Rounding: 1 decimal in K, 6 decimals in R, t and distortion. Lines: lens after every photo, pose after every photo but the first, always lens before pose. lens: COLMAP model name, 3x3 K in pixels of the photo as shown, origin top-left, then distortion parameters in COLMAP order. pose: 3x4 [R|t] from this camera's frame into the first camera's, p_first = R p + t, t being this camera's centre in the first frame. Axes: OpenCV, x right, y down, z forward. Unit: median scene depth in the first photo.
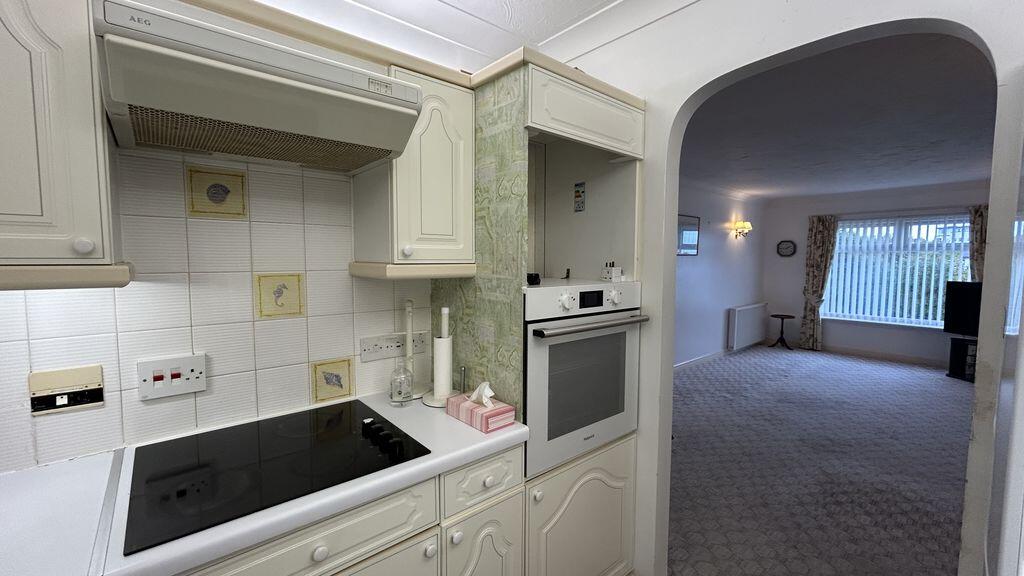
lens RADIAL K [[415.1, 0, 510.3], [0, 415.1, 285.8], [0, 0, 1]] dist [-0.003210, -0.000402]
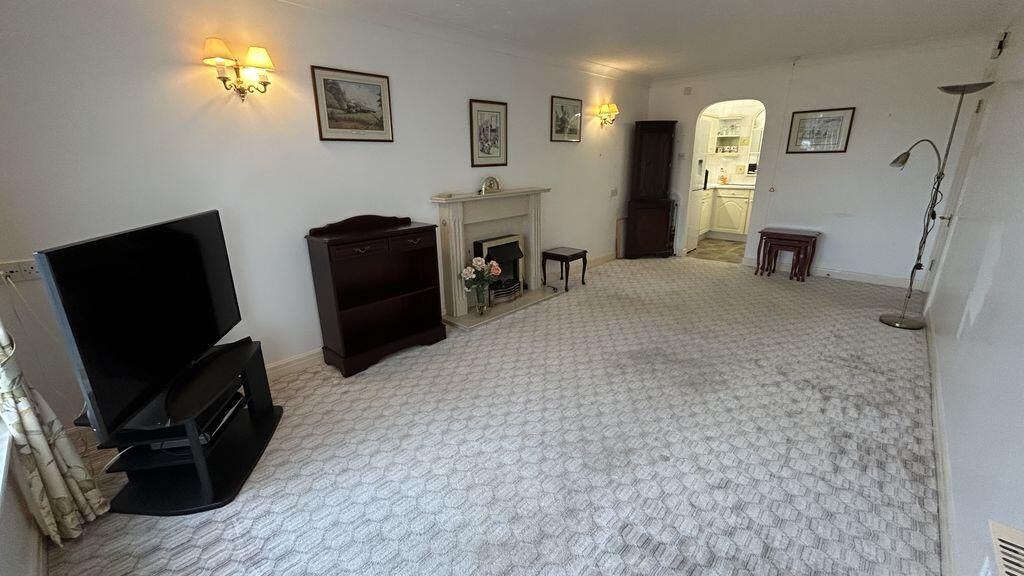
lens RADIAL K [[425.1, 0, 515.7], [0, 425.1, 280.5], [0, 0, 1]] dist [-0.000138, 0.000014]
pose [[-0.991923, 0.037032, -0.121315, 1.517386], [-0.008133, 0.935895, 0.352185, -0.161147], [0.126581, 0.350327, -0.928035, 2.322719]]
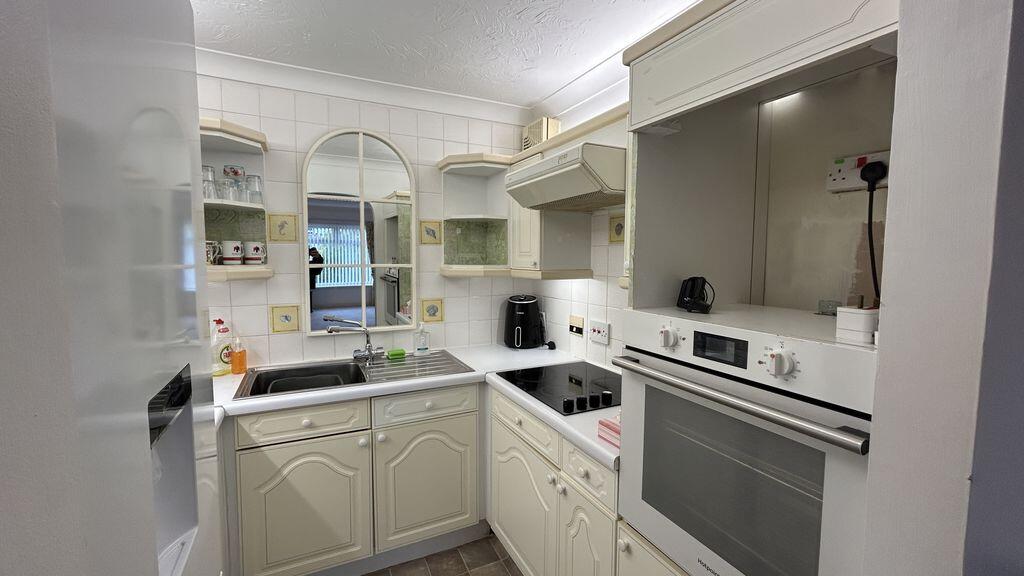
lens RADIAL K [[415.1, 0, 510.3], [0, 415.1, 285.8], [0, 0, 1]] dist [-0.003210, -0.000402]
pose [[-0.242990, 0.061828, -0.968056, 0.465302], [-0.076965, 0.993592, 0.082778, -0.047447], [0.966971, 0.094621, -0.236674, 0.455178]]
